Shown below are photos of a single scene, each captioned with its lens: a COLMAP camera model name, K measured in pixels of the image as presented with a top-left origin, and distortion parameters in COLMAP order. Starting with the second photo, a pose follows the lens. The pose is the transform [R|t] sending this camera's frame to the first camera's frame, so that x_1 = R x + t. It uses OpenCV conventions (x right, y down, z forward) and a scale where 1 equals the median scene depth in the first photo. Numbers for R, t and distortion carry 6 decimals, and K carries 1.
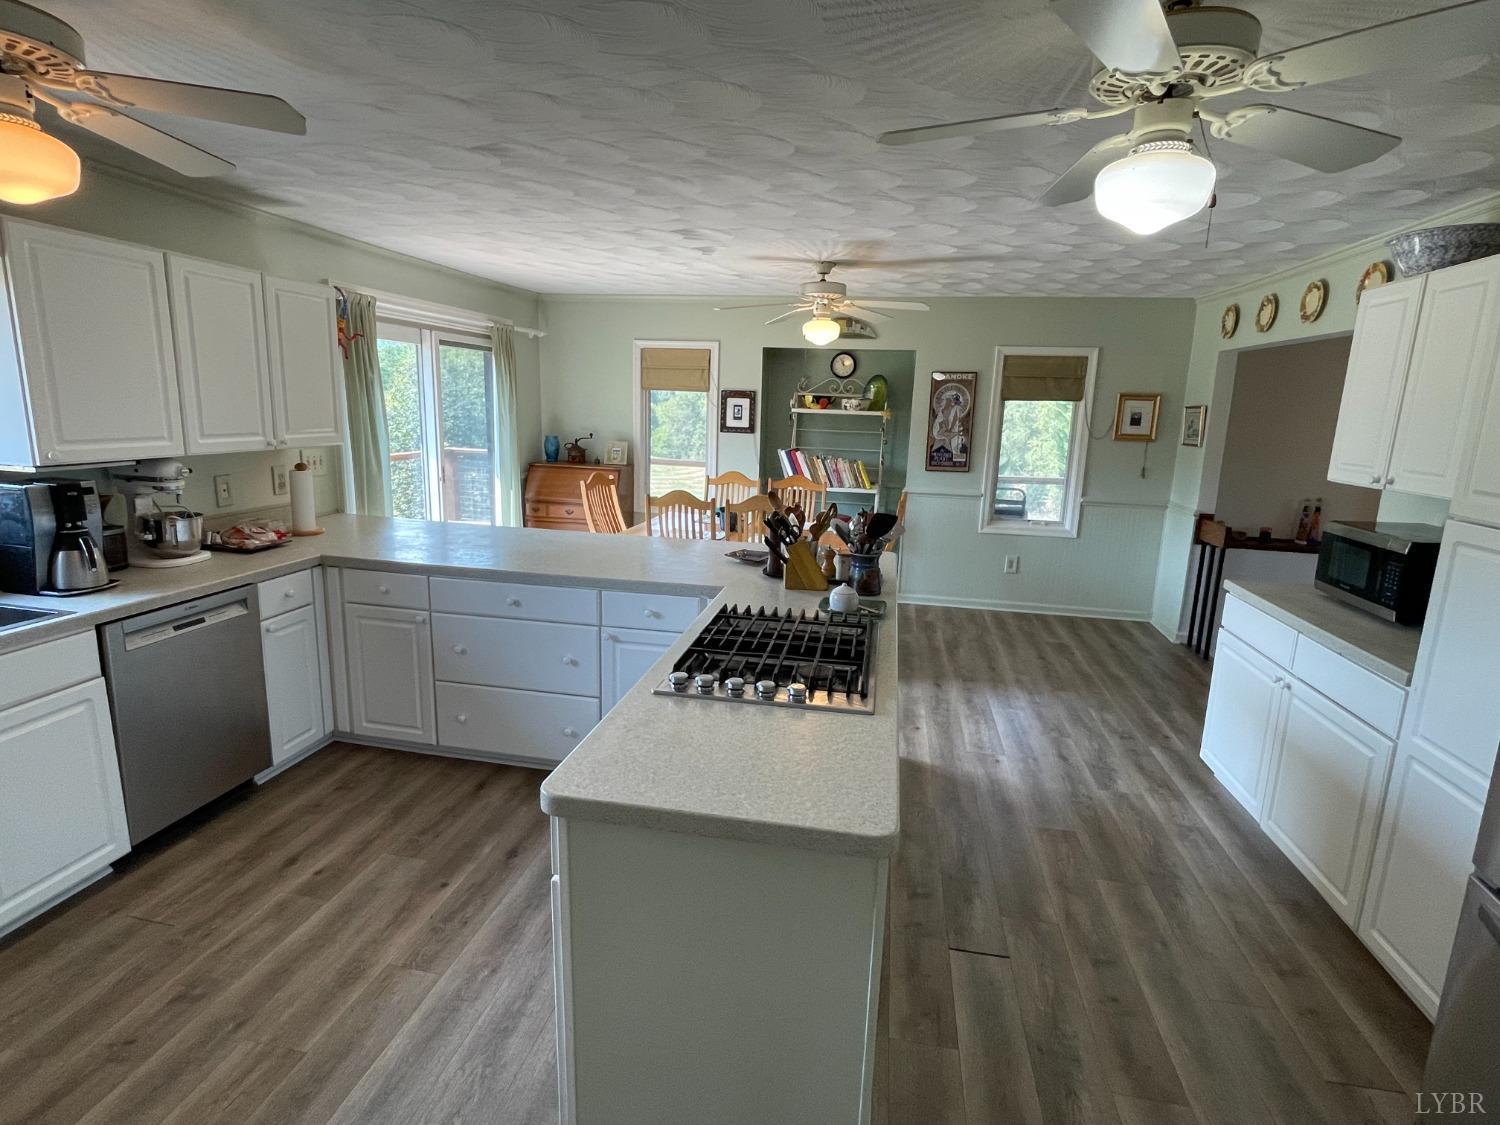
lens RADIAL K [[752.6, 0, 750.0], [0, 752.6, 562.5], [0, 0, 1]] dist [-0.000674, 0.000082]
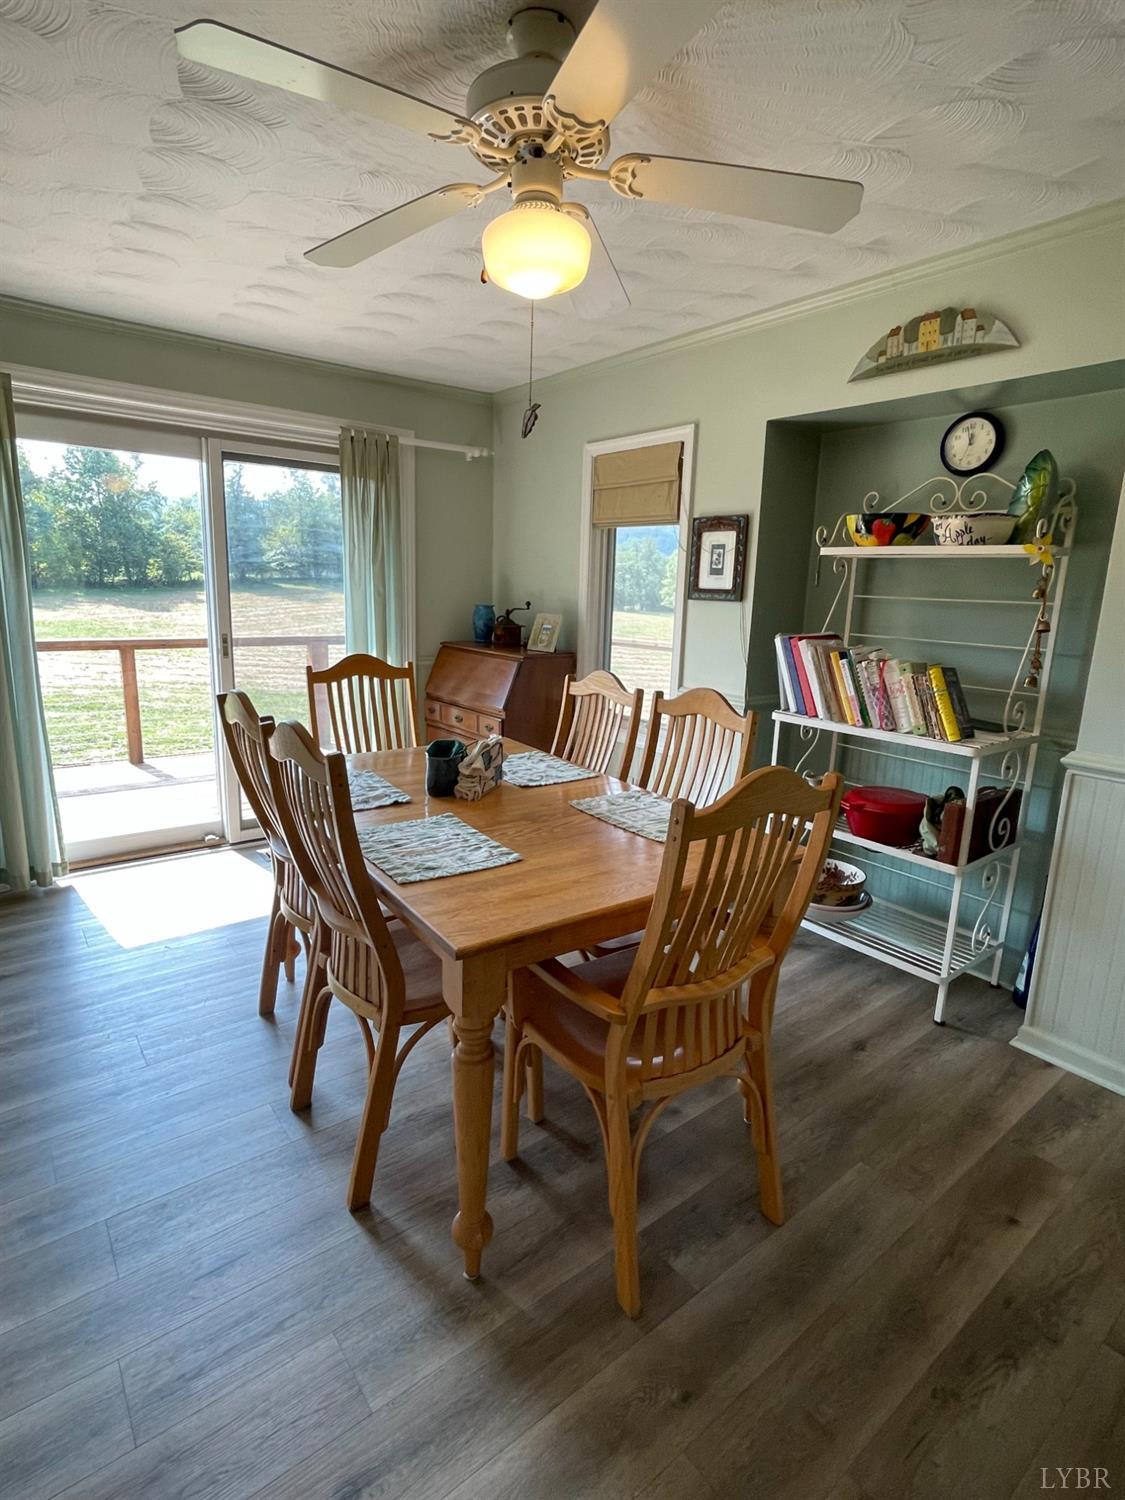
lens RADIAL K [[752.6, 0, 562.5], [0, 752.6, 750.0], [0, 0, 1]] dist [-0.000674, 0.000082]
pose [[0.752755, 0.133568, -0.644608, 0.250148], [-0.143844, 0.988911, 0.036934, -0.077493], [0.642393, 0.064921, 0.763620, 0.559309]]
